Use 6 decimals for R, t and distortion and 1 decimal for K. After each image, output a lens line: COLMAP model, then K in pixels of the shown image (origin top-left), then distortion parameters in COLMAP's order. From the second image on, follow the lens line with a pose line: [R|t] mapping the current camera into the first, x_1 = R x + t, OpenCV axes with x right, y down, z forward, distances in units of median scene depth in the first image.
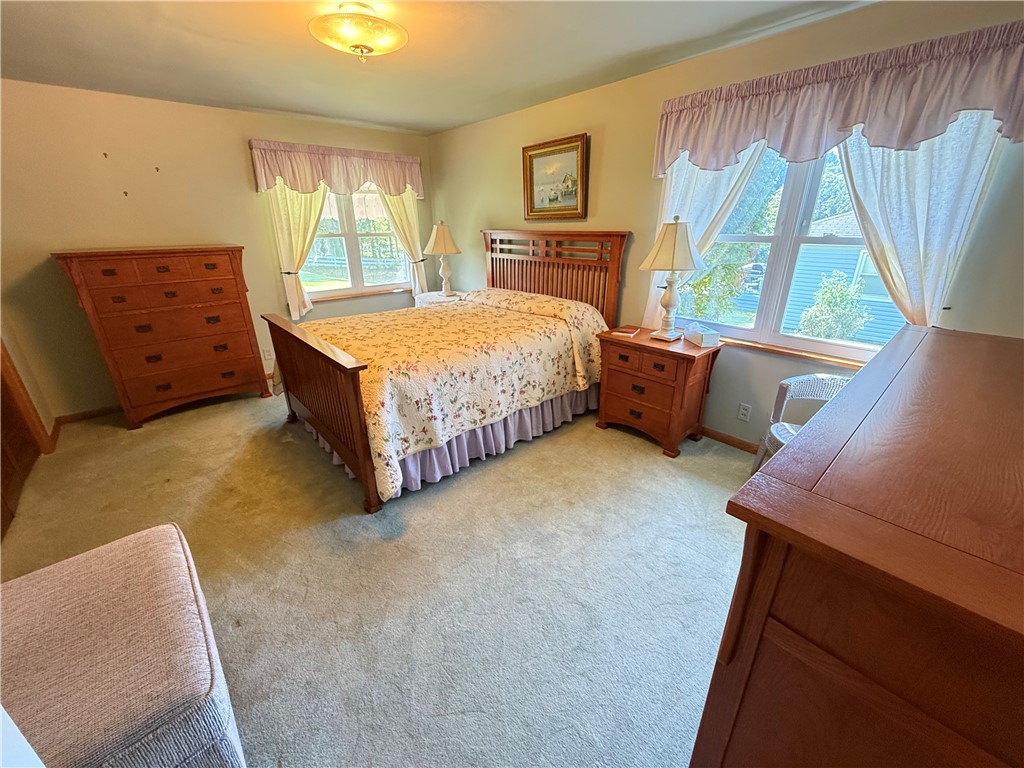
lens RADIAL K [[410.4, 0, 511.0], [0, 410.4, 381.9], [0, 0, 1]] dist [-0.000229, 0.000363]
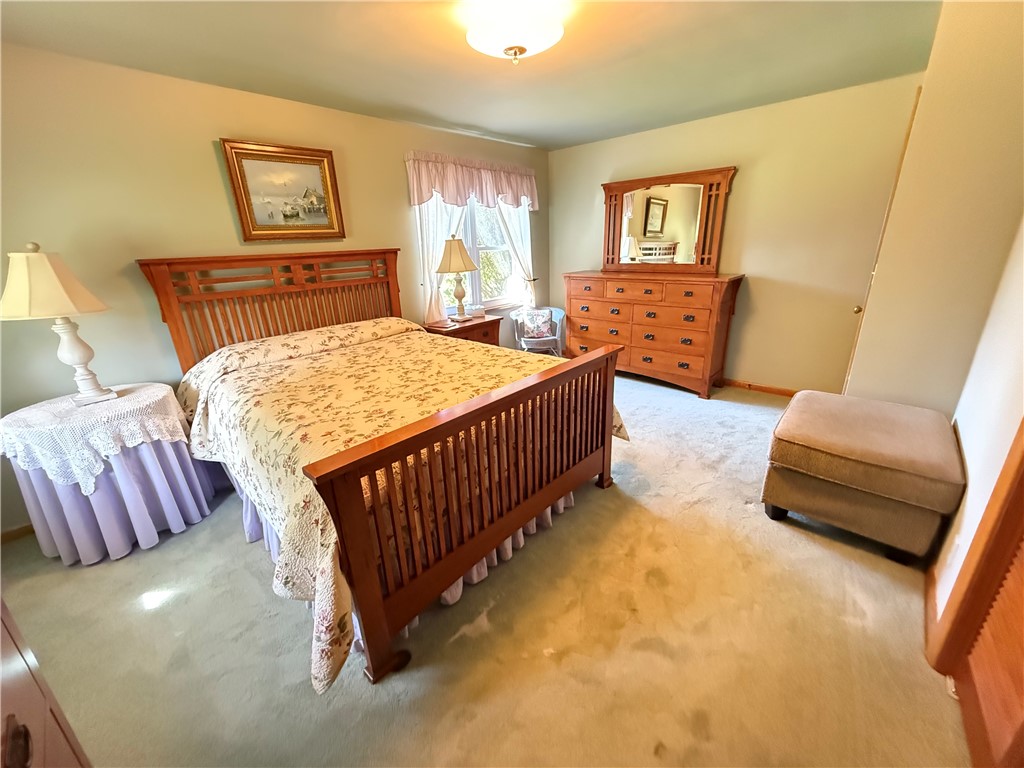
lens RADIAL K [[410.4, 0, 511.6], [0, 410.4, 384.9], [0, 0, 1]] dist [-0.000229, 0.000363]
pose [[-0.111882, -0.322130, 0.940061, -0.868055], [0.387758, 0.856856, 0.339768, -0.270503], [-0.914946, 0.402530, 0.029041, 0.732635]]
